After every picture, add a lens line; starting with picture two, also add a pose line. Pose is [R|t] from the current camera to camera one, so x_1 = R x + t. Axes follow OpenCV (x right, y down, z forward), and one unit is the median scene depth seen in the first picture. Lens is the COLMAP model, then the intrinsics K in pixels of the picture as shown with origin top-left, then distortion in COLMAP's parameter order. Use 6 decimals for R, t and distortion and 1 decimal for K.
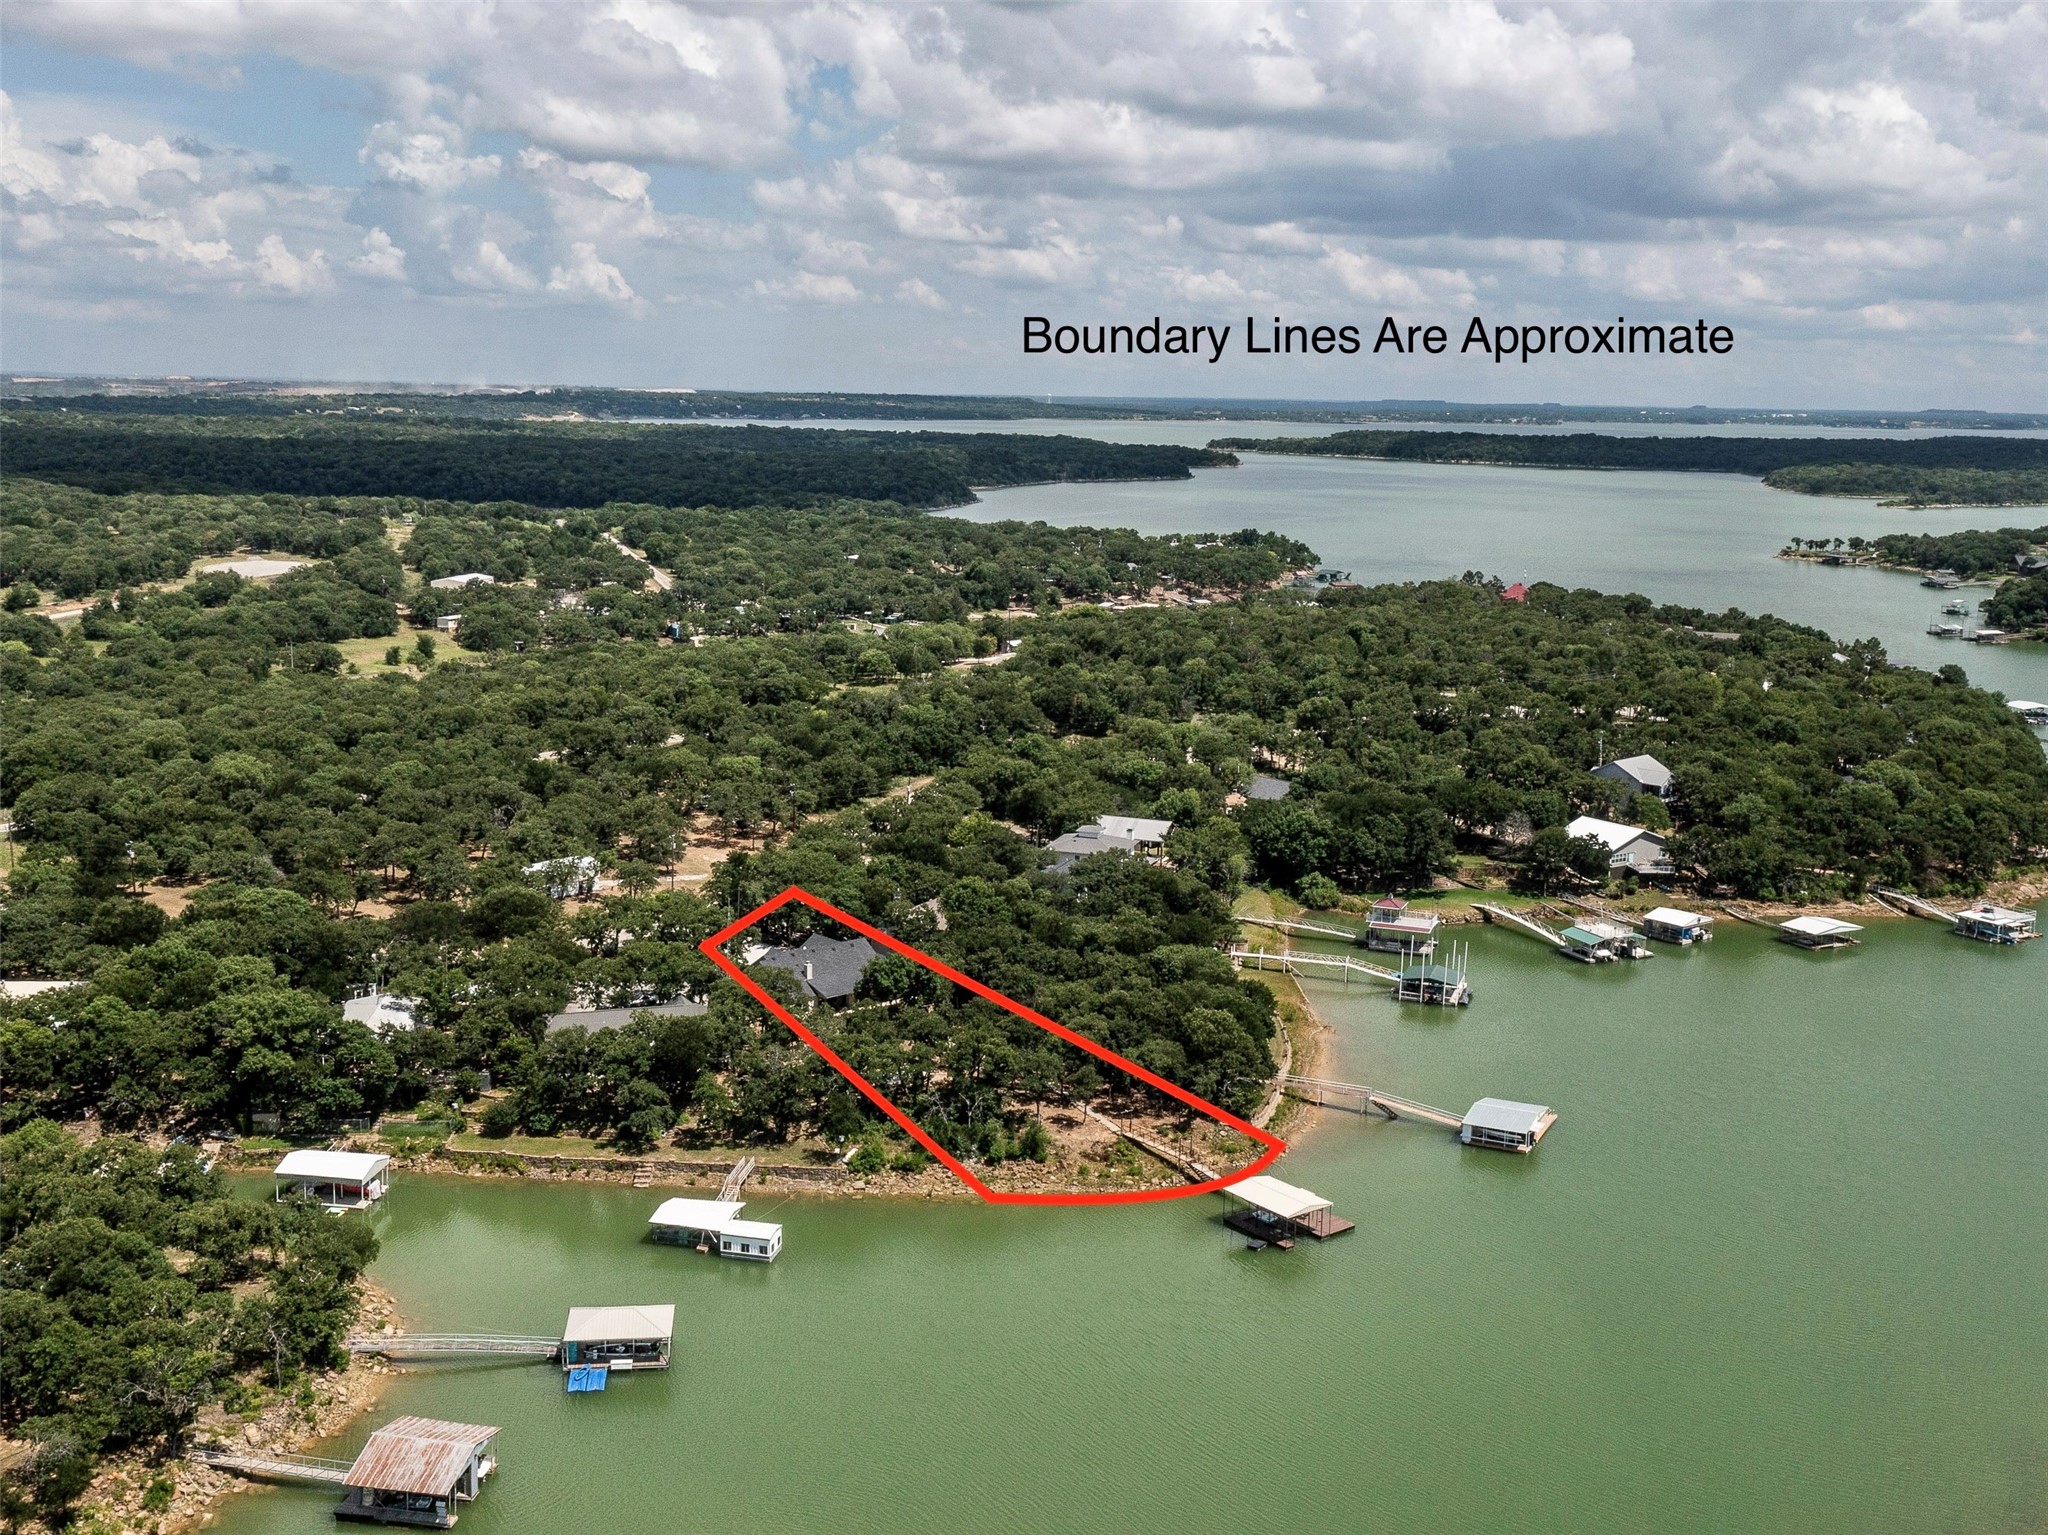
lens RADIAL K [[2110.4, 0, 1030.0], [0, 2110.4, 745.9], [0, 0, 1]] dist [-0.006160, 0.000000]
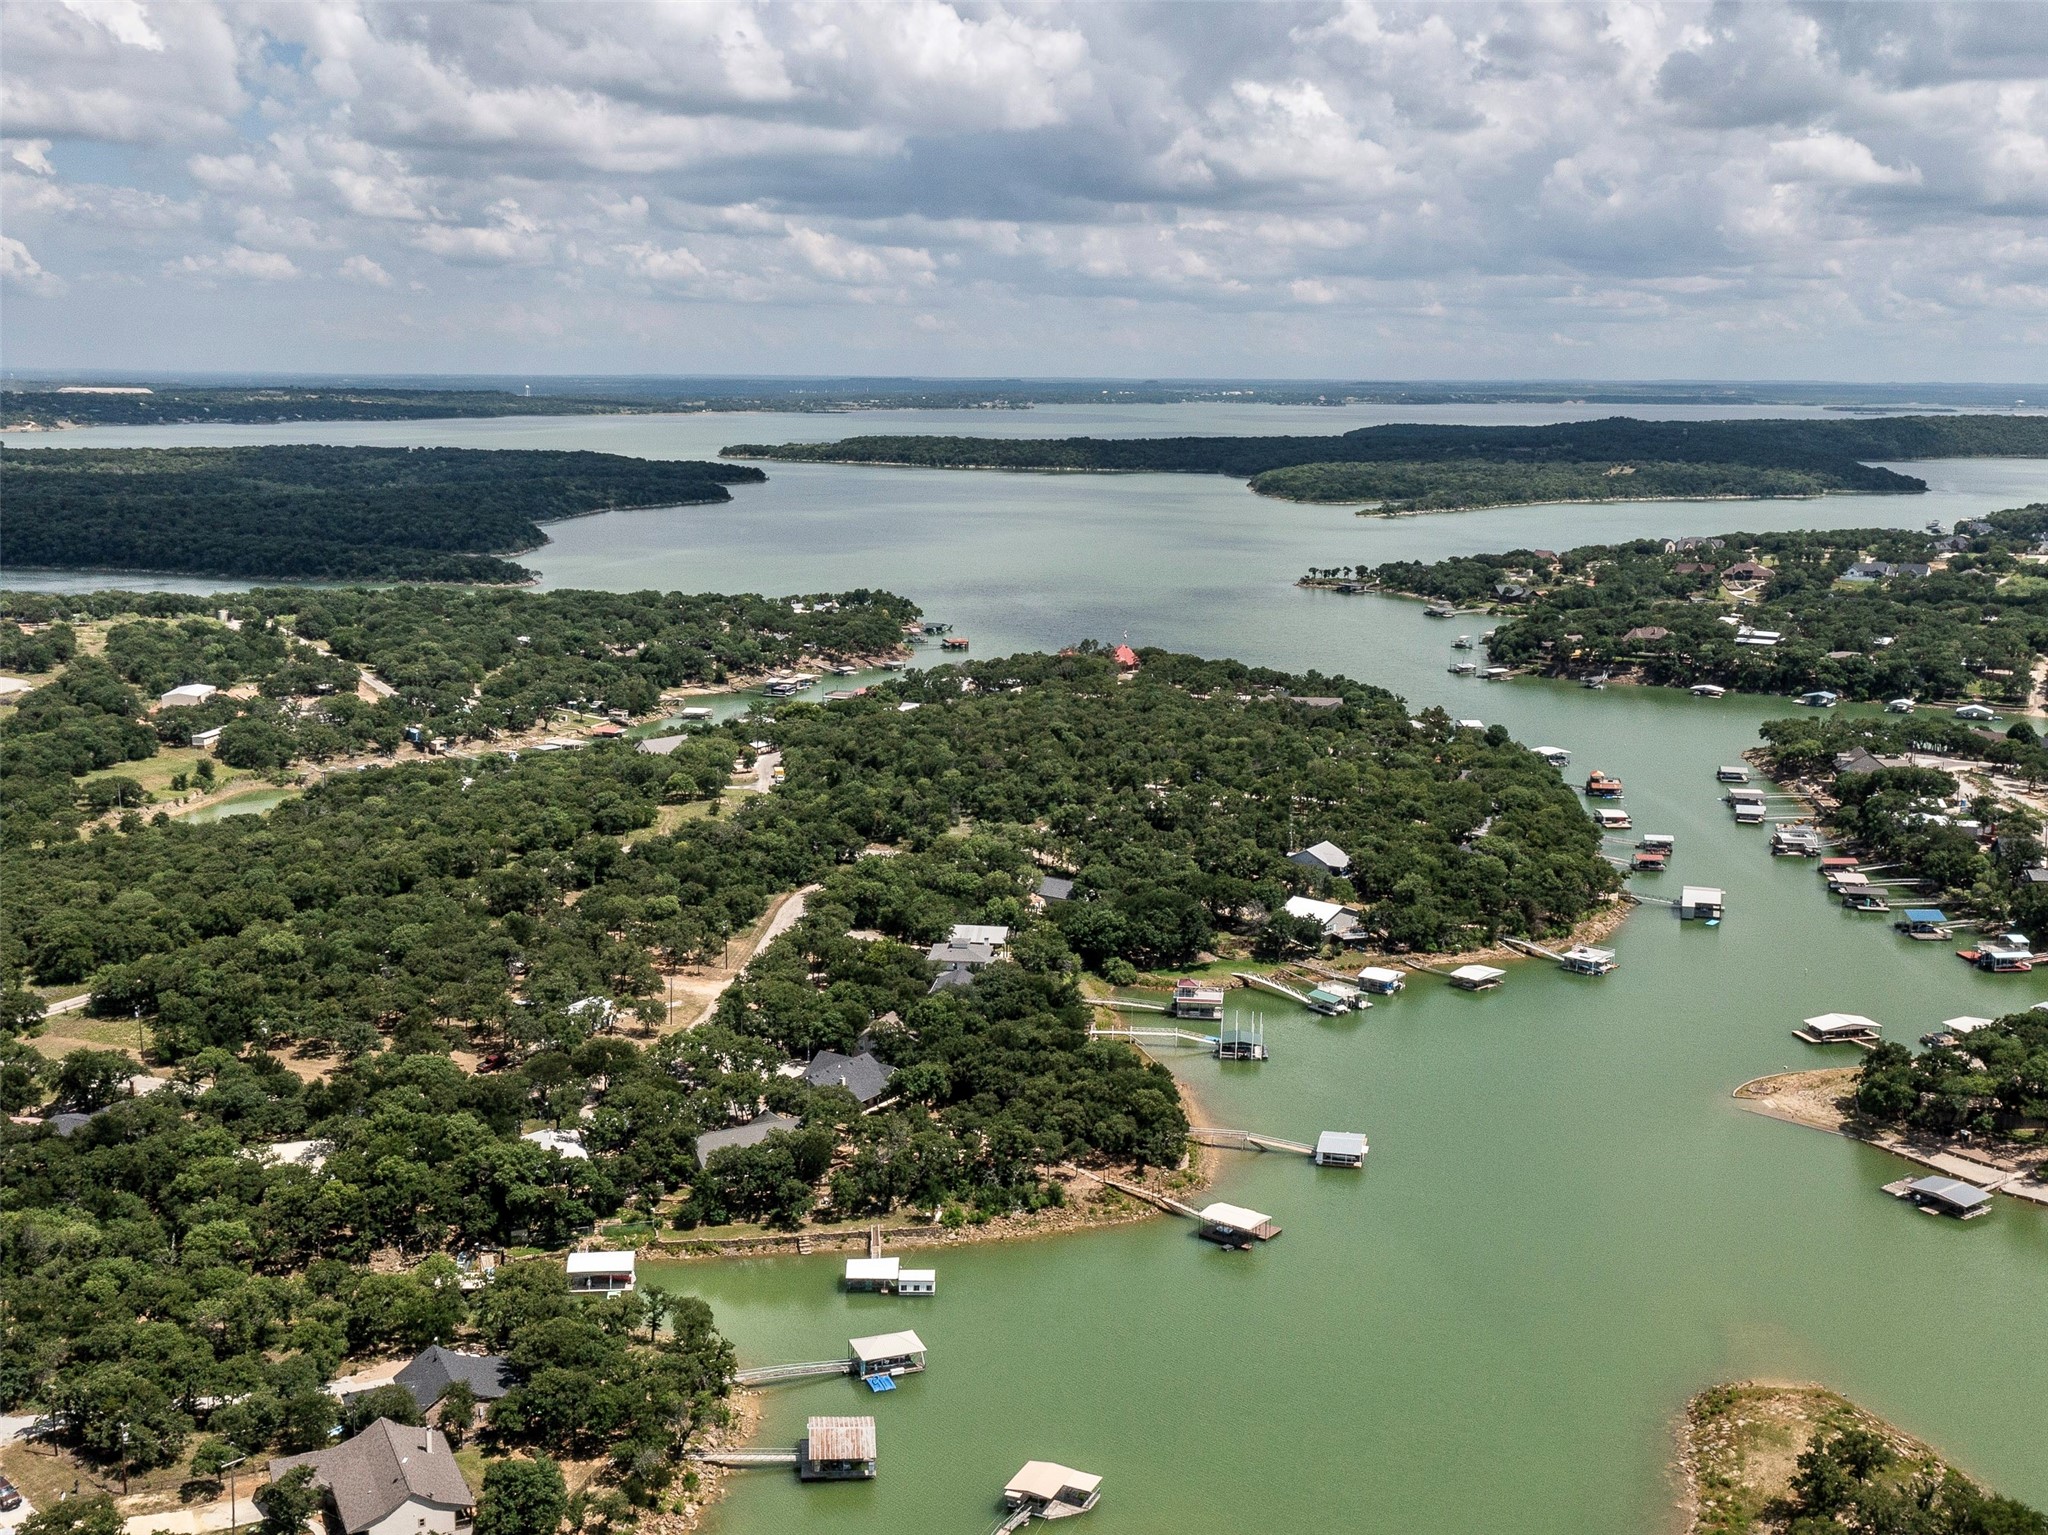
lens RADIAL K [[2110.4, 0, 1024.4], [0, 2110.4, 782.3], [0, 0, 1]] dist [-0.006160, 0.000000]
pose [[0.970165, -0.054087, 0.236337, -0.134529], [0.047726, 0.998330, 0.032559, -0.056483], [-0.237703, -0.020308, 0.971126, -0.158964]]
